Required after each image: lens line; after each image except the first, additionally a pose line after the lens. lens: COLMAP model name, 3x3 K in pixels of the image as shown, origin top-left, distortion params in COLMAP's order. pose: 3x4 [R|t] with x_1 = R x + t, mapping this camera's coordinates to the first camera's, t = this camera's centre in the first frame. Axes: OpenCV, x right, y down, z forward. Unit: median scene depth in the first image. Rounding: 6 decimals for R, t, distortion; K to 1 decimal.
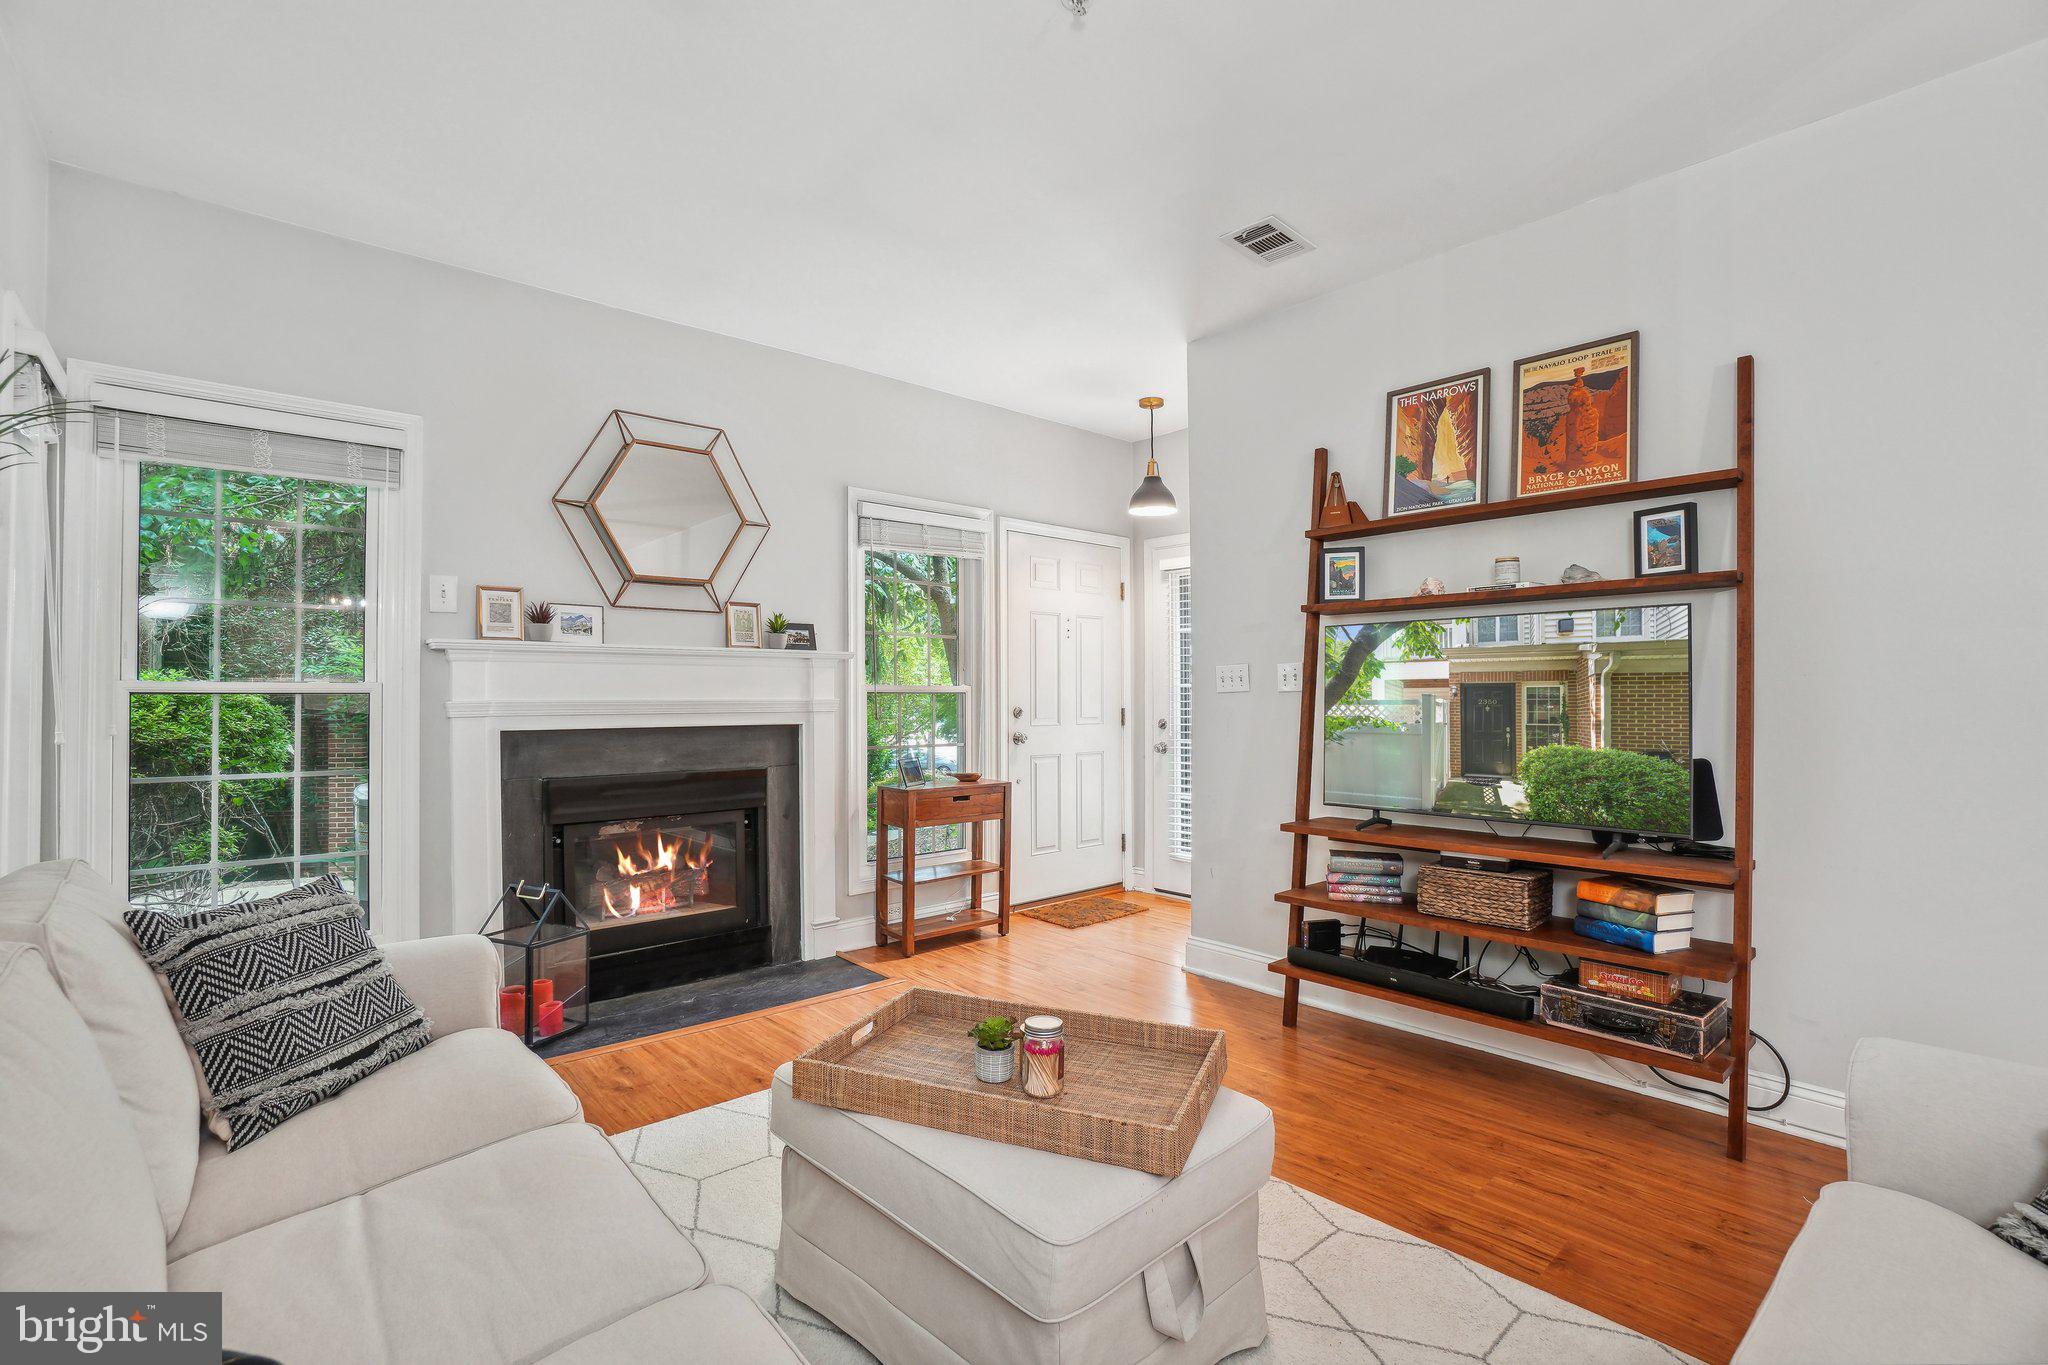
lens RADIAL K [[913.9, 0, 1020.3], [0, 913.9, 676.1], [0, 0, 1]] dist [-0.067592, 0.020402]
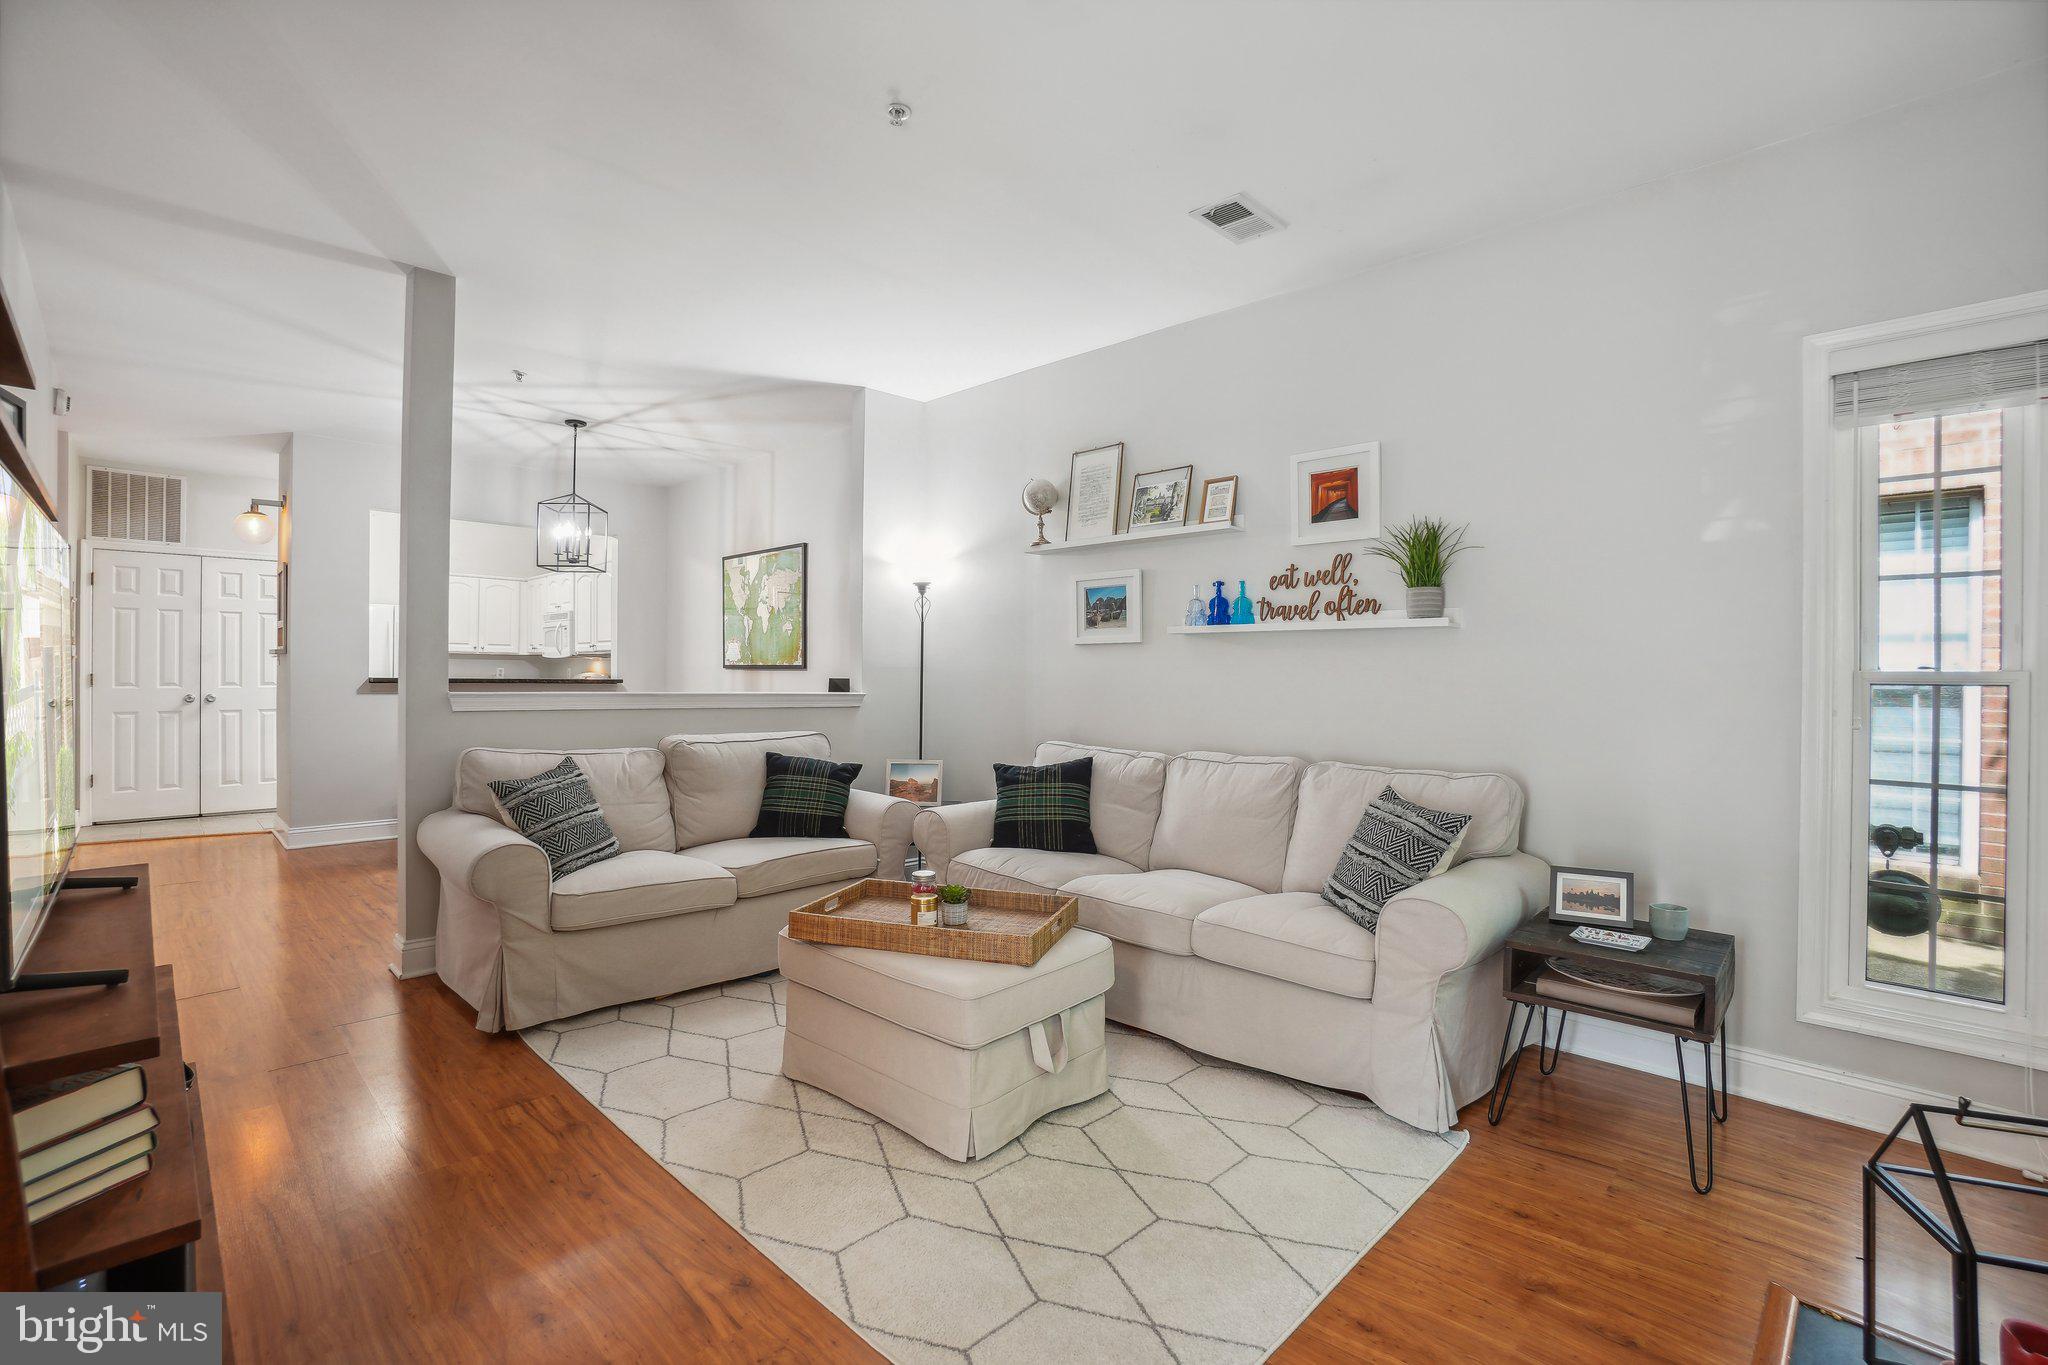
lens RADIAL K [[913.9, 0, 1020.3], [0, 913.9, 676.1], [0, 0, 1]] dist [-0.067592, 0.020402]
pose [[-0.997955, -0.010025, -0.063137, -0.020530], [-0.008918, 0.999802, -0.017790, 0.028682], [0.063303, -0.017190, -0.997846, 1.380269]]
